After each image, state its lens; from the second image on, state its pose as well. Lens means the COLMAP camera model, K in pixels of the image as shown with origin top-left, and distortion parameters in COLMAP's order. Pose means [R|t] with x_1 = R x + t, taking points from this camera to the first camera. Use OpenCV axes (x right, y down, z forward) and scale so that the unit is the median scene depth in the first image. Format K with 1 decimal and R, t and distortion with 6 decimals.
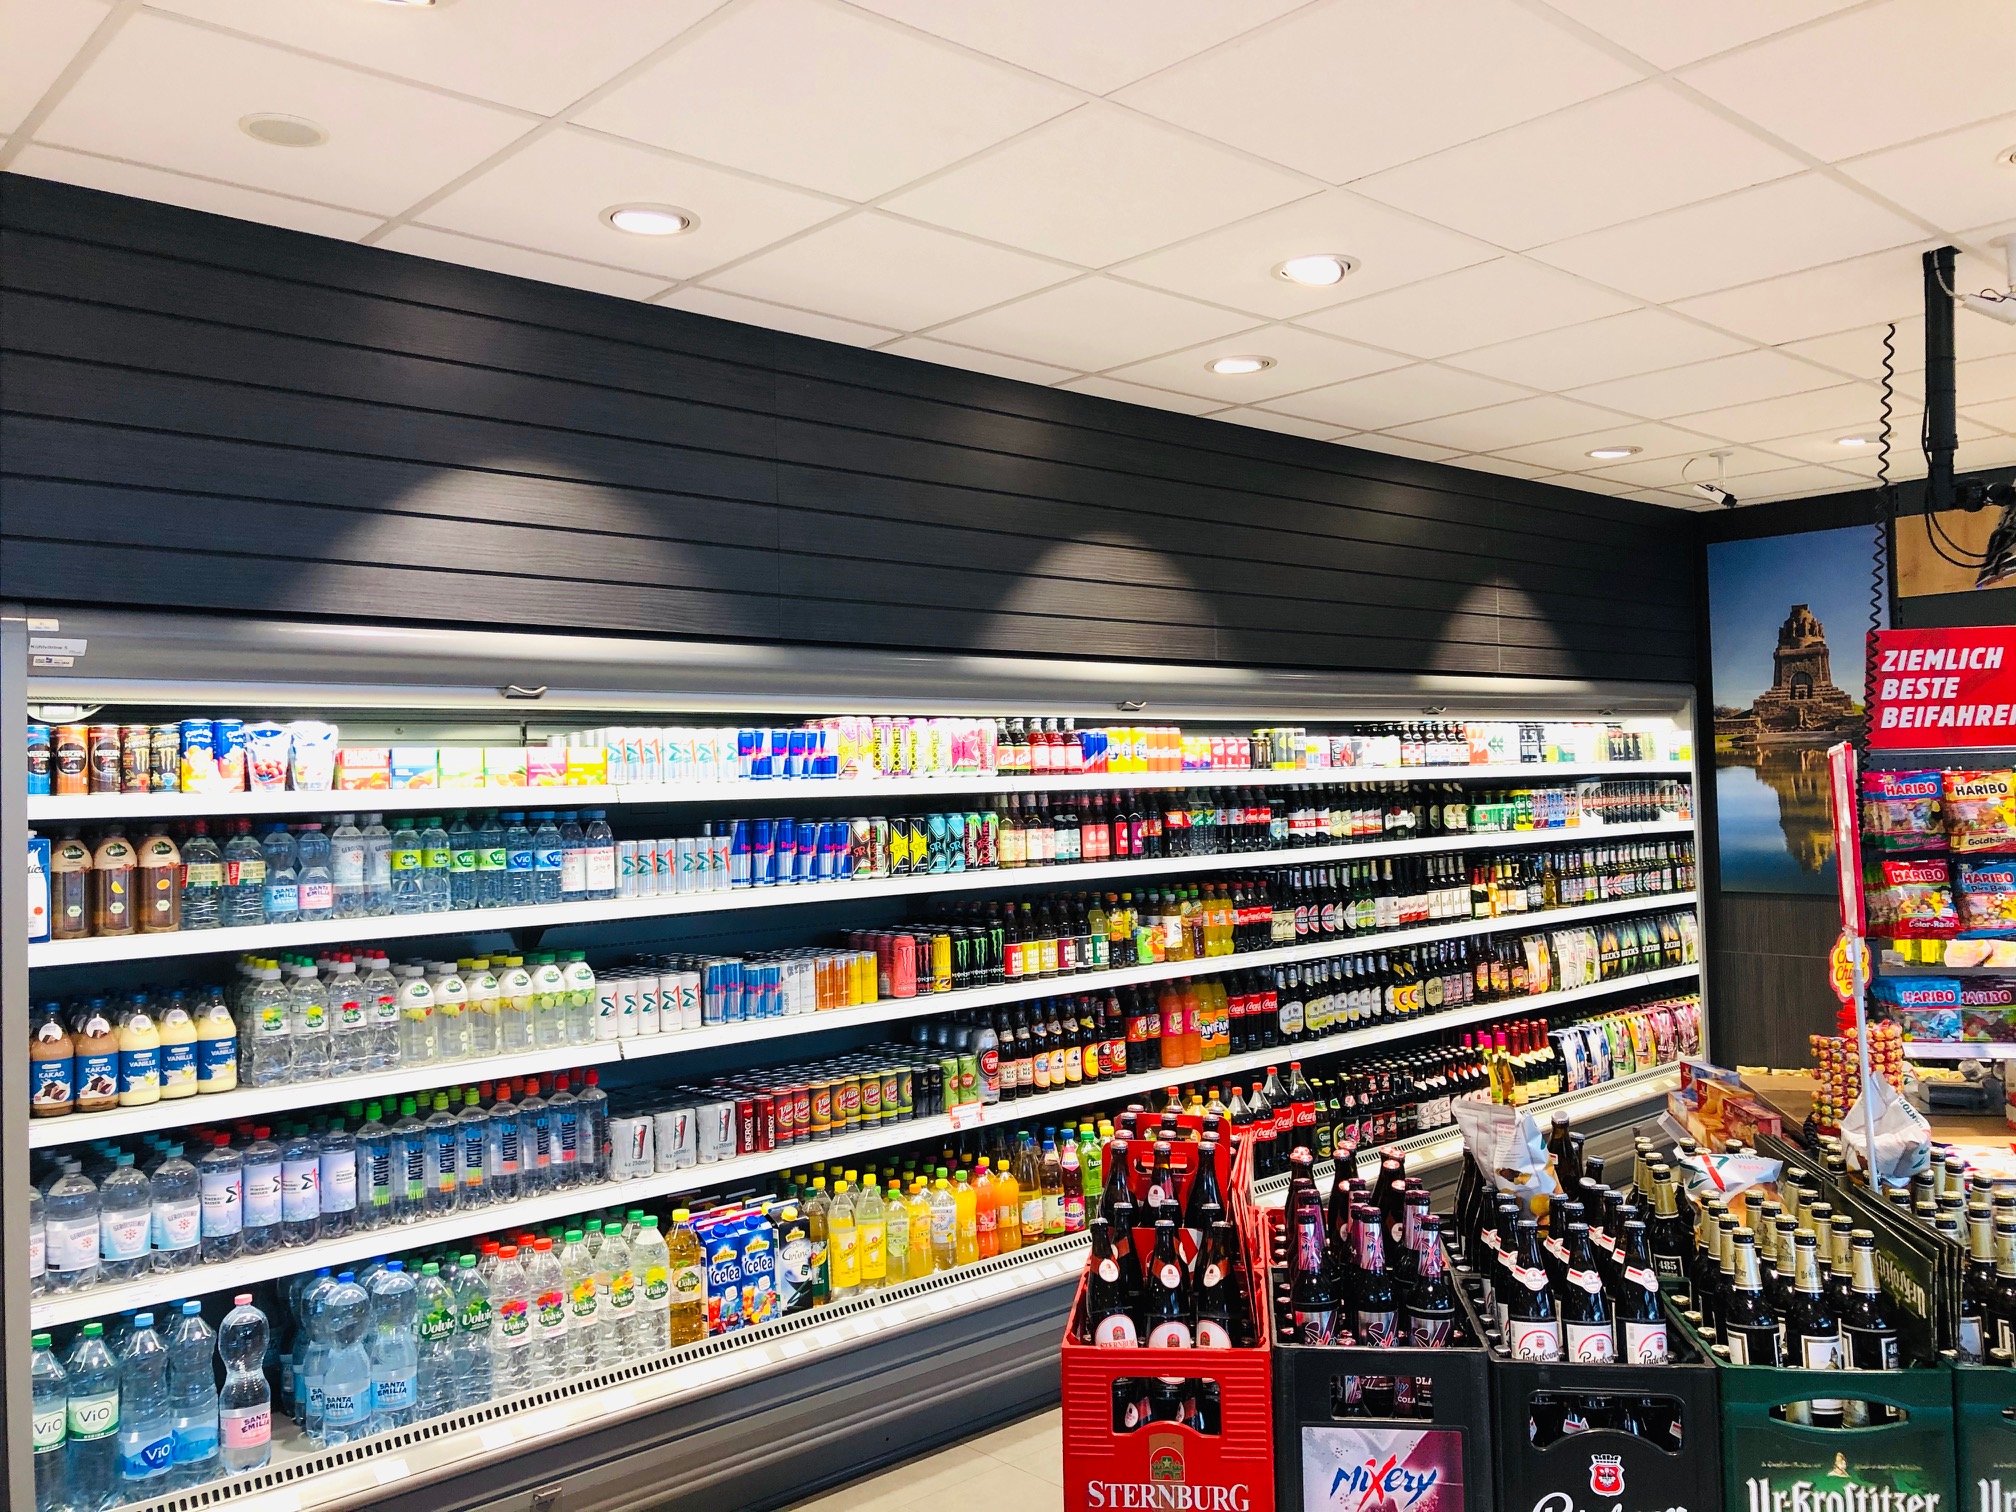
lens RADIAL K [[1654.3, 0, 1002.9], [0, 1654.3, 736.4], [0, 0, 1]] dist [0.067012, -0.072991]
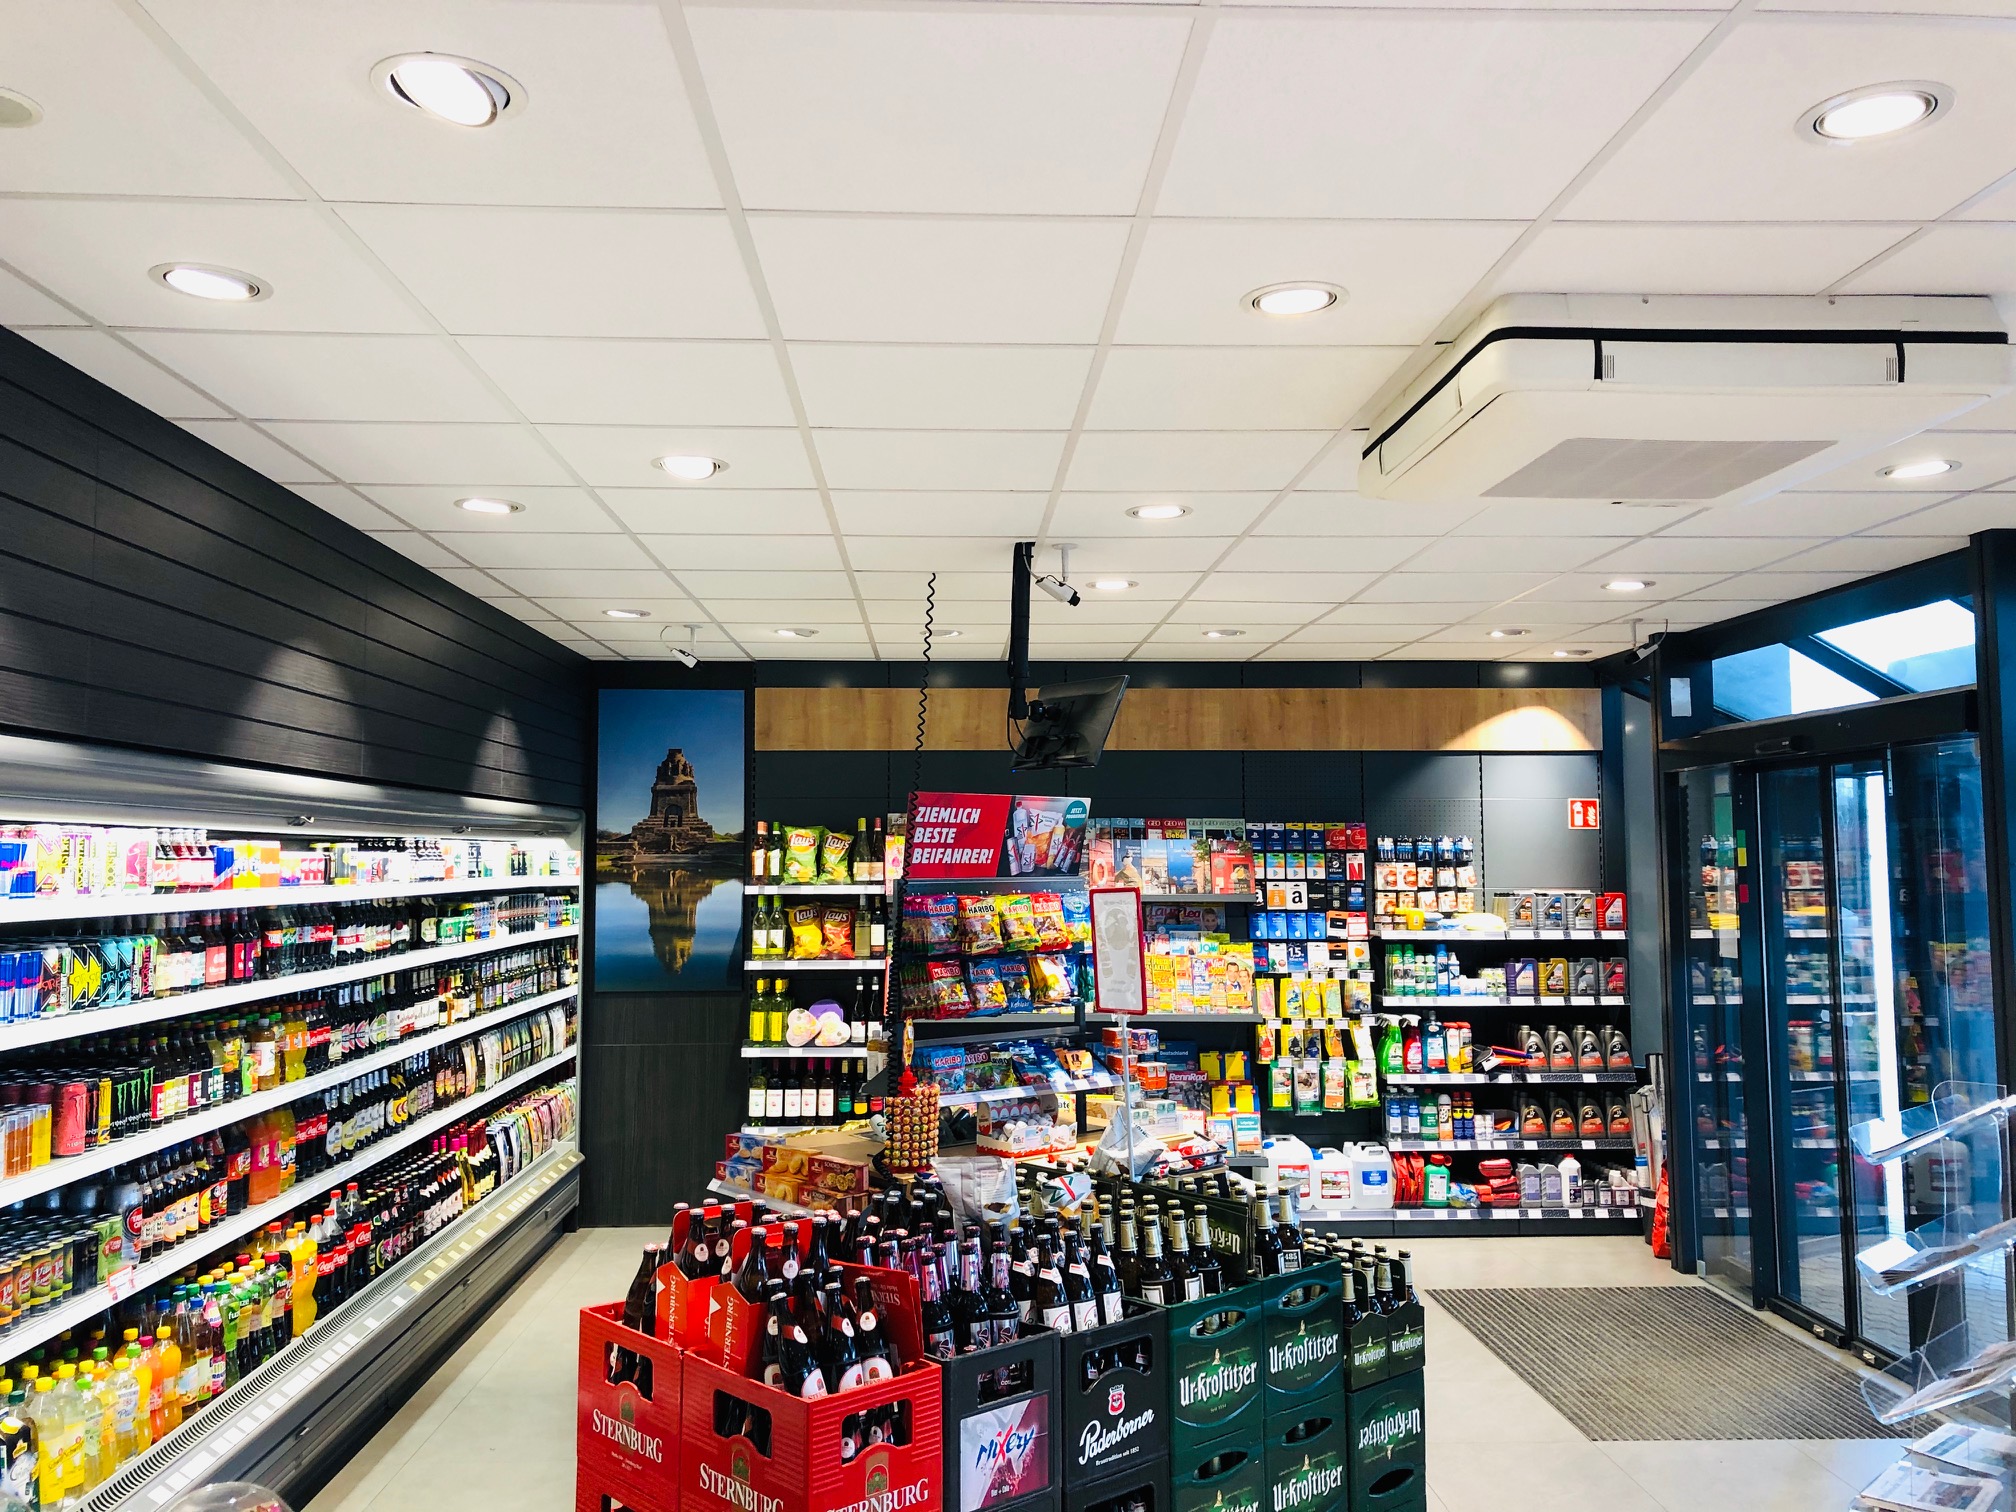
lens RADIAL K [[1654.3, 0, 1007.1], [0, 1654.3, 759.4], [0, 0, 1]] dist [0.067012, -0.072991]
pose [[0.649304, 0.068128, 0.757471, -0.373500], [-0.033119, 0.997568, -0.061333, -0.007889], [-0.759807, 0.014737, 0.649982, 0.060001]]
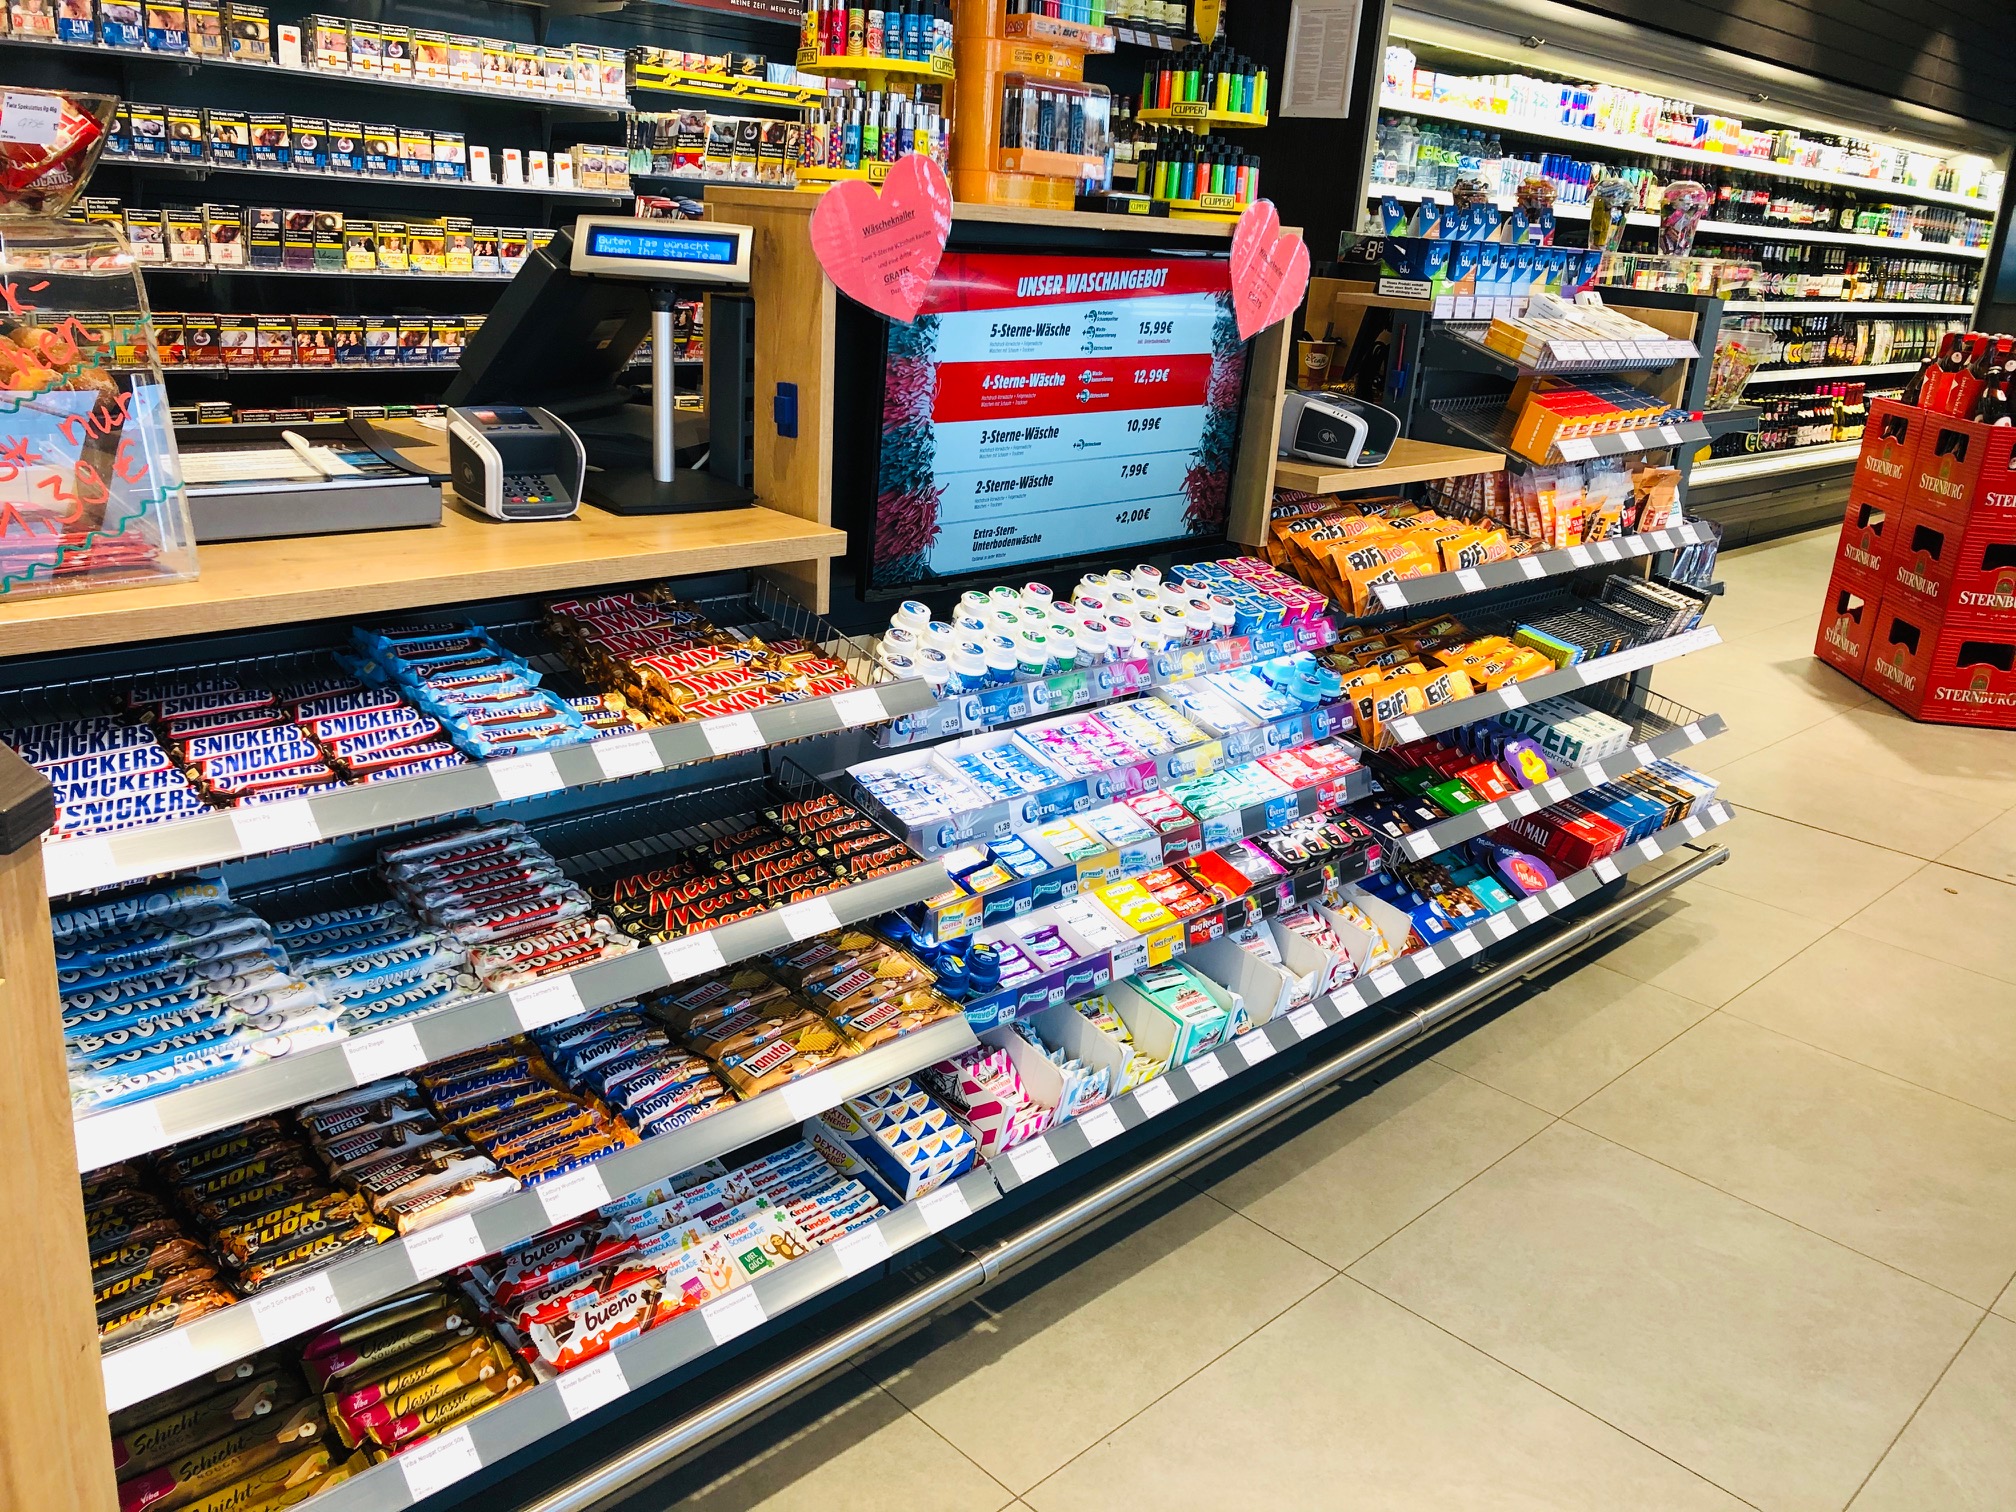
lens RADIAL K [[1654.3, 0, 1034.2], [0, 1654.3, 710.2], [0, 0, 1]] dist [0.067012, -0.072991]
pose [[0.993190, 0.077740, 0.086773, -0.573130], [-0.101569, 0.942618, 0.318048, 0.074335], [-0.057069, -0.324696, 0.944095, -0.424315]]
